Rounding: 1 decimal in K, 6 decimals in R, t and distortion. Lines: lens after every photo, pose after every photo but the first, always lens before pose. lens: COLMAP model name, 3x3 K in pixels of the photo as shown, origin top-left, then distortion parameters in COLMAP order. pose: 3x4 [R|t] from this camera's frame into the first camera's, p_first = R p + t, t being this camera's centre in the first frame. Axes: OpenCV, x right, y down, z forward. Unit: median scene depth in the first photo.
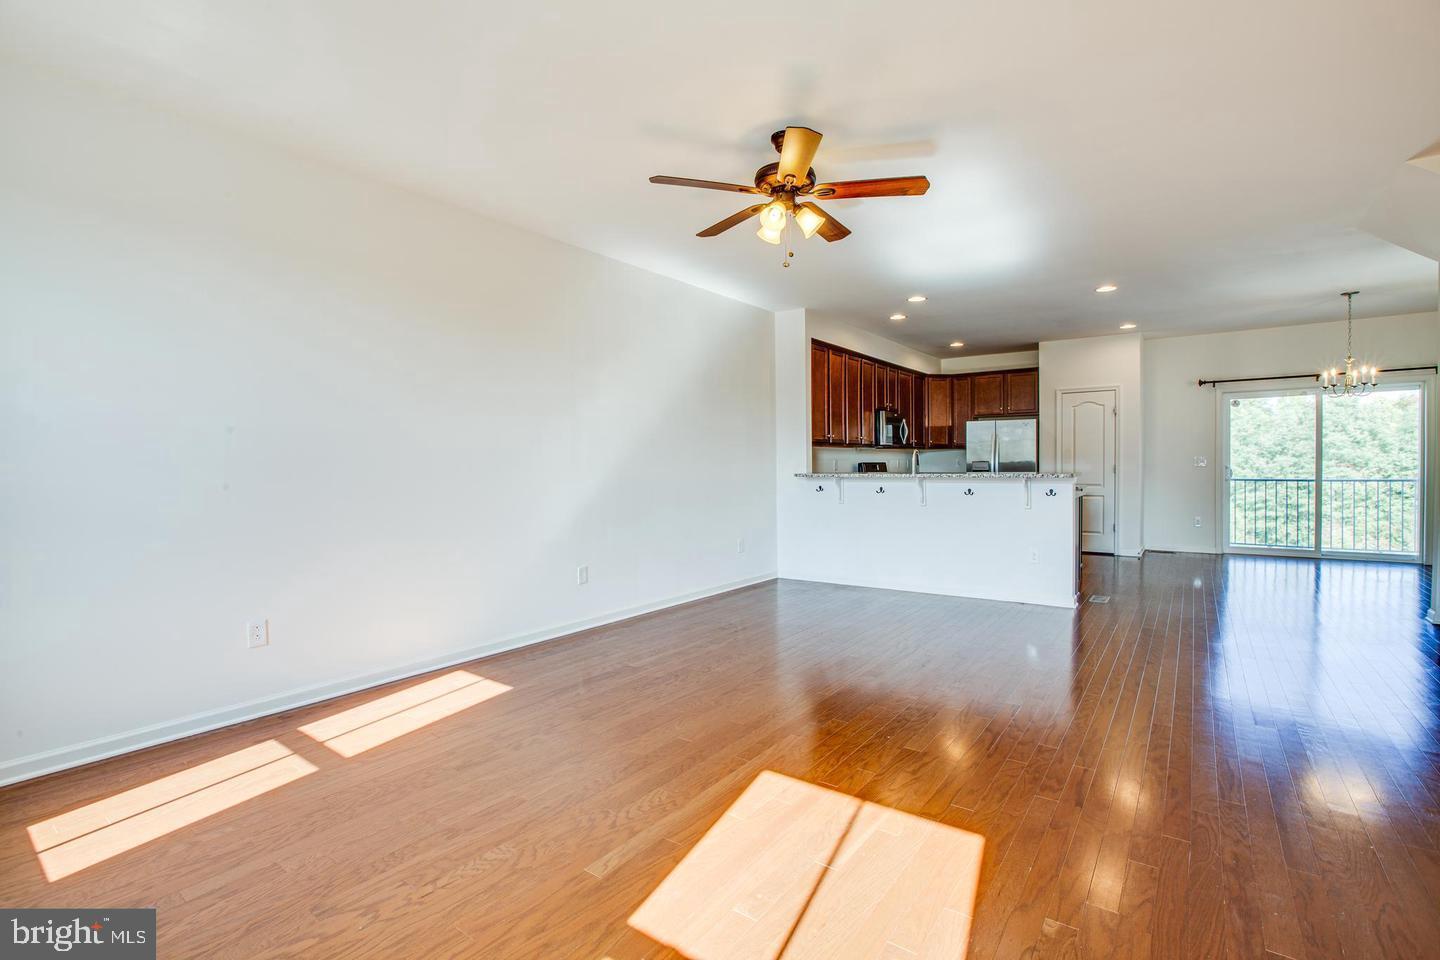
lens RADIAL K [[641.2, 0, 739.3], [0, 641.2, 485.6], [0, 0, 1]] dist [-0.034384, 0.000480]
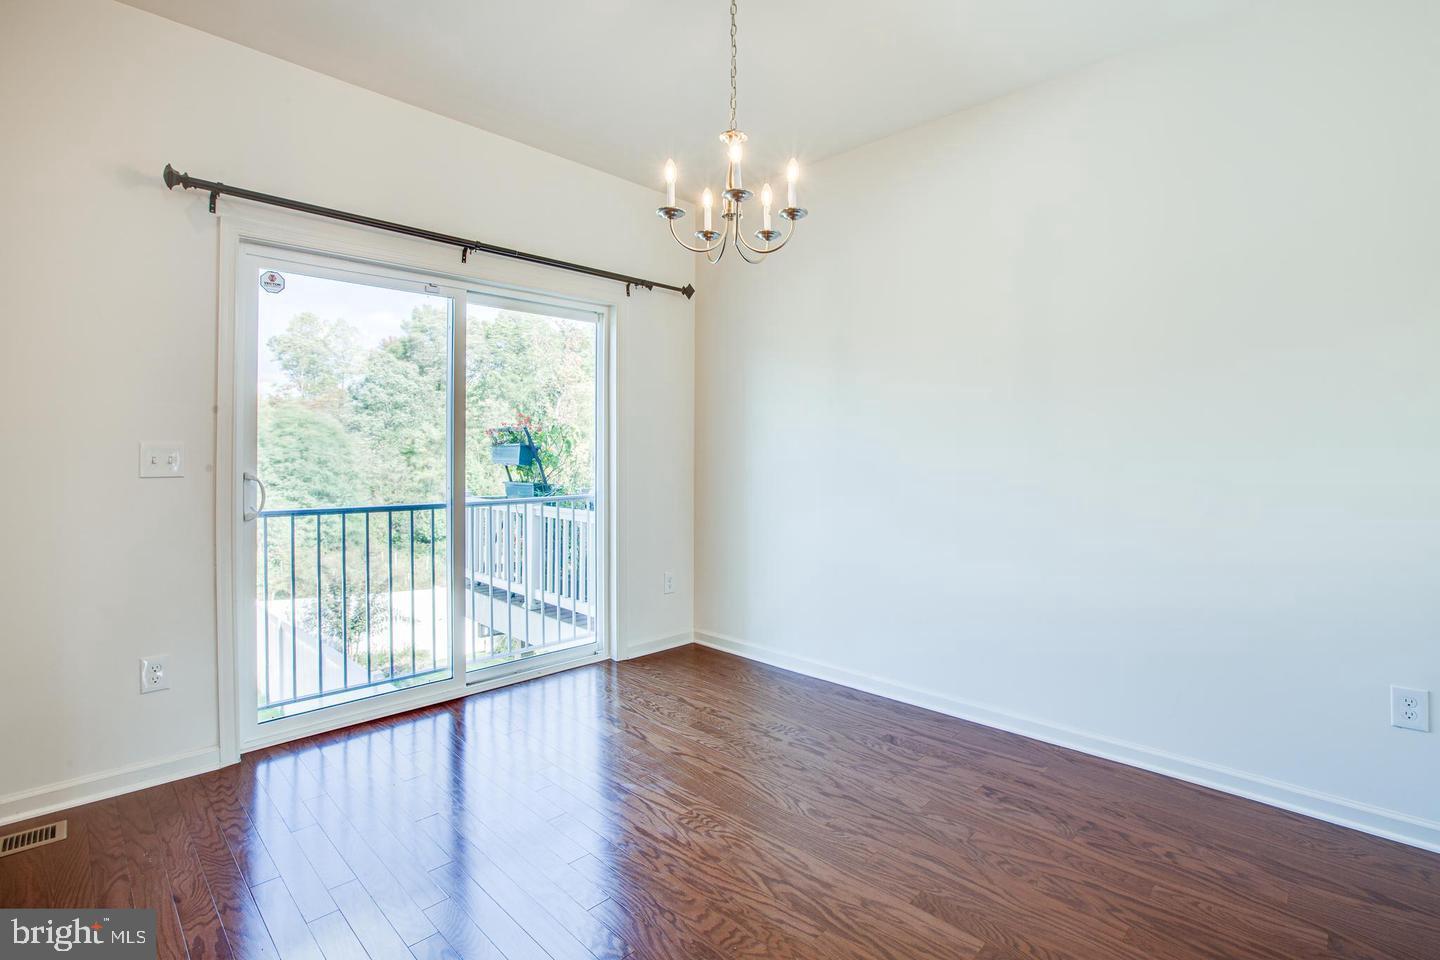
lens RADIAL K [[686.4, 0, 701.0], [0, 686.4, 466.8], [0, 0, 1]] dist [-0.019002, 0.000003]
pose [[0.182015, -0.003016, 0.983291, 0.480776], [0.020856, 0.999782, -0.000794, -0.029215], [-0.983074, 0.020652, 0.182039, 0.716465]]
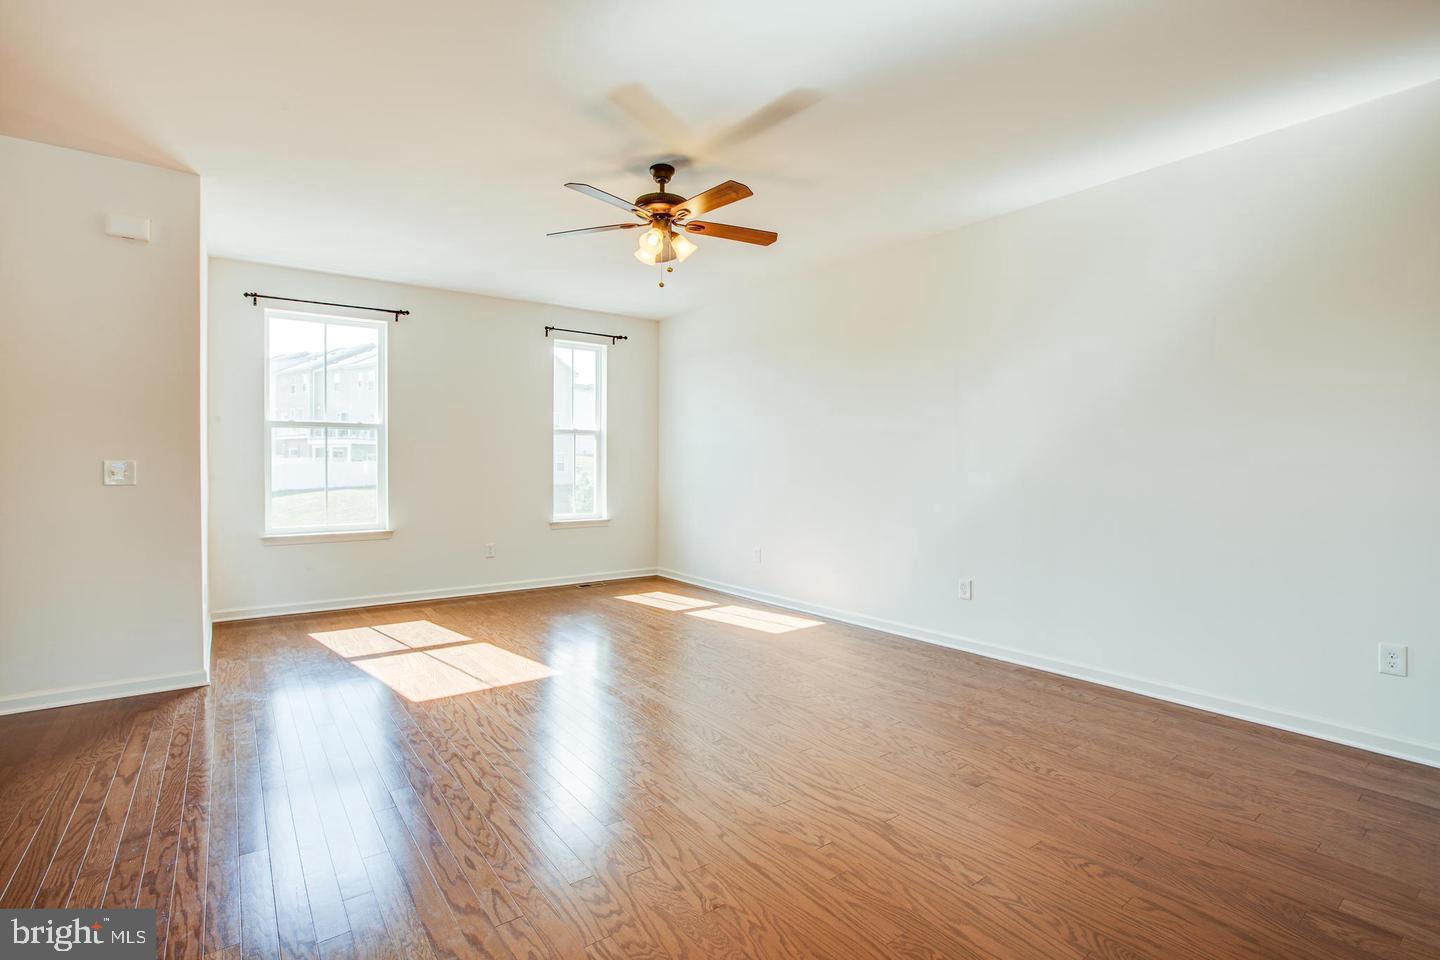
lens RADIAL K [[686.4, 0, 701.0], [0, 686.4, 466.8], [0, 0, 1]] dist [-0.019002, 0.000003]
pose [[-0.328356, 0.015992, -0.944419, 0.432446], [-0.028772, 0.999223, 0.026923, -0.024726], [0.944116, 0.036014, -0.327641, 0.541243]]
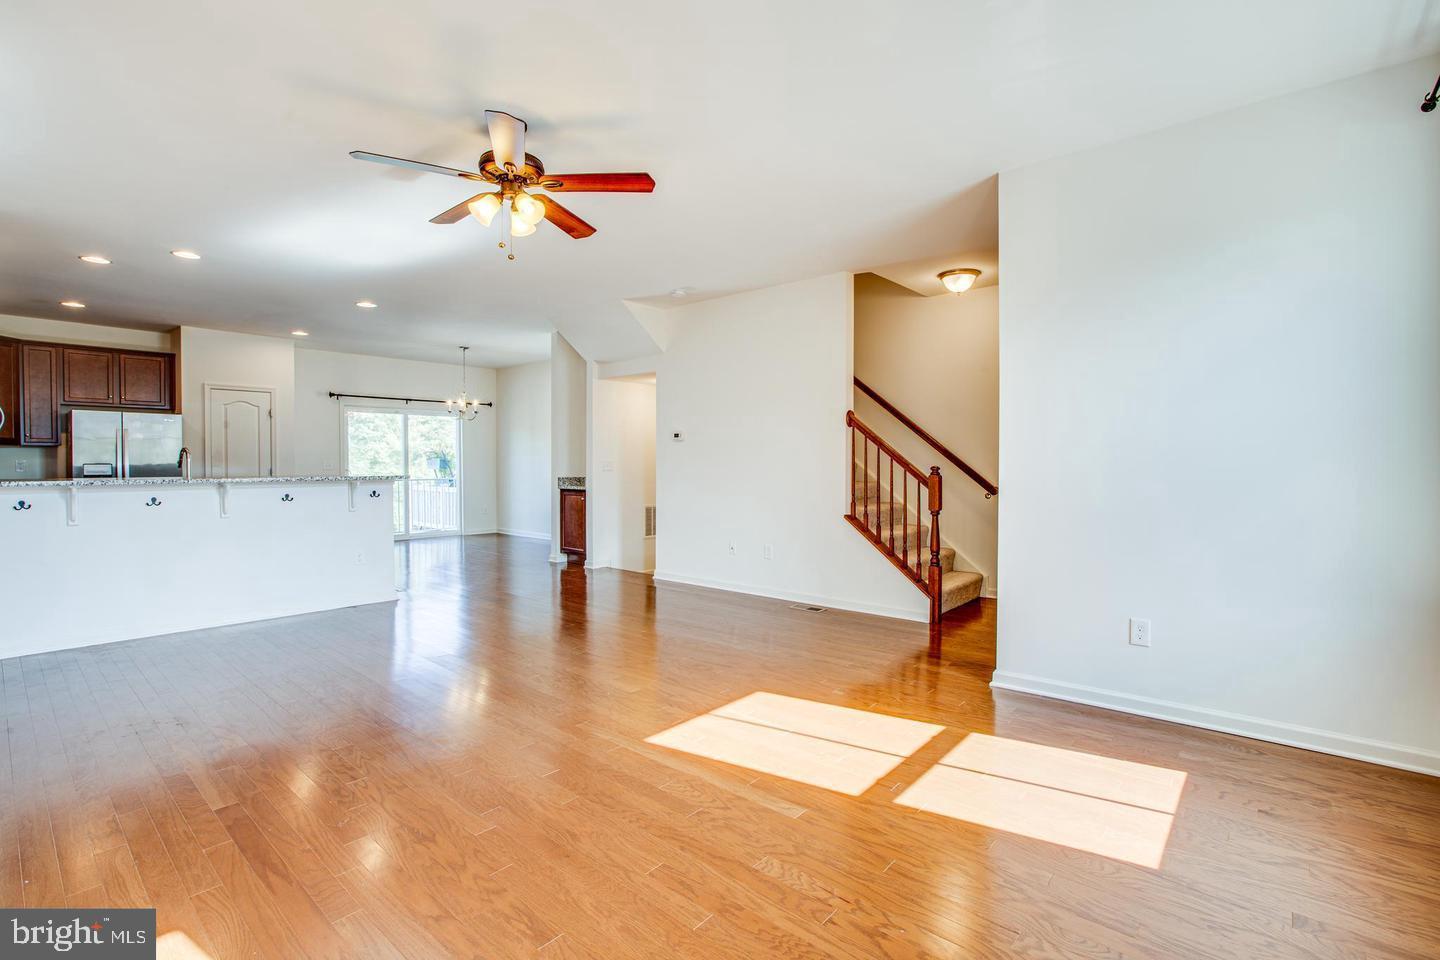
lens RADIAL K [[656.2, 0, 695.0], [0, 656.2, 470.2], [0, 0, 1]] dist [-0.040359, 0.000736]
pose [[0.122290, 0.000404, 0.992494, -0.319759], [0.033717, 0.999421, -0.004561, -0.003278], [-0.991922, 0.034022, 0.122205, 0.228864]]
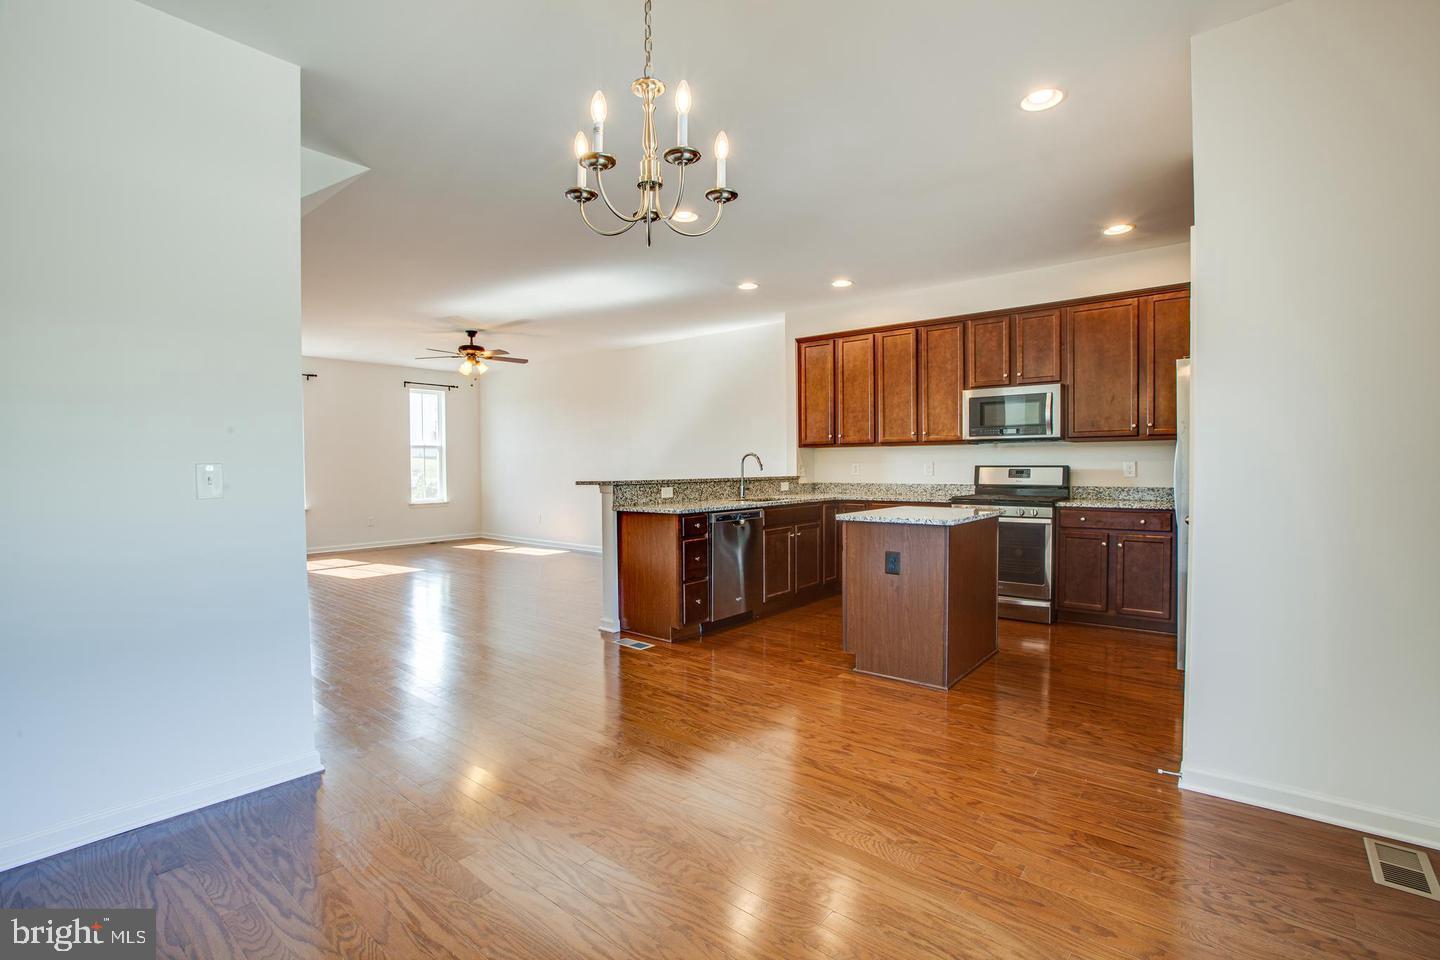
lens RADIAL K [[657.8, 0, 711.0], [0, 657.8, 481.4], [0, 0, 1]] dist [-0.047798, 0.013567]
pose [[-0.082080, 0.038357, -0.995887, 0.915386], [-0.025119, 0.998862, 0.040542, -0.039180], [0.996309, 0.028343, -0.081023, 0.781899]]
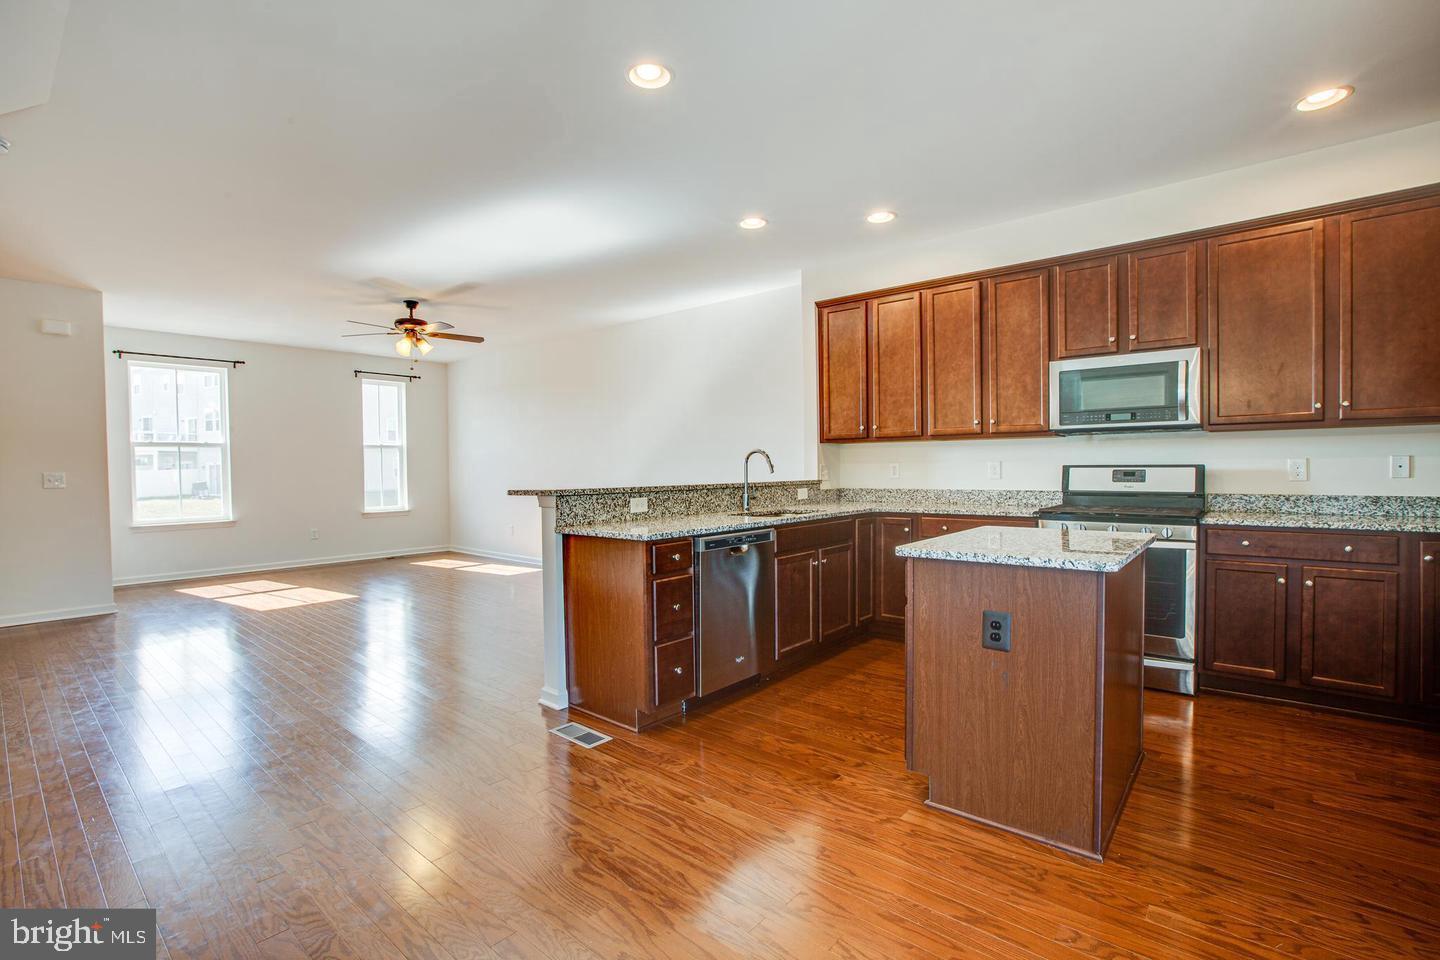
lens RADIAL K [[656.9, 0, 717.9], [0, 656.9, 481.7], [0, 0, 1]] dist [-0.043823, 0.015497]
pose [[-0.086989, 0.036697, -0.995533, 0.731219], [-0.020841, 0.999036, 0.038647, -0.036160], [0.995991, 0.024110, -0.086140, 0.780699]]
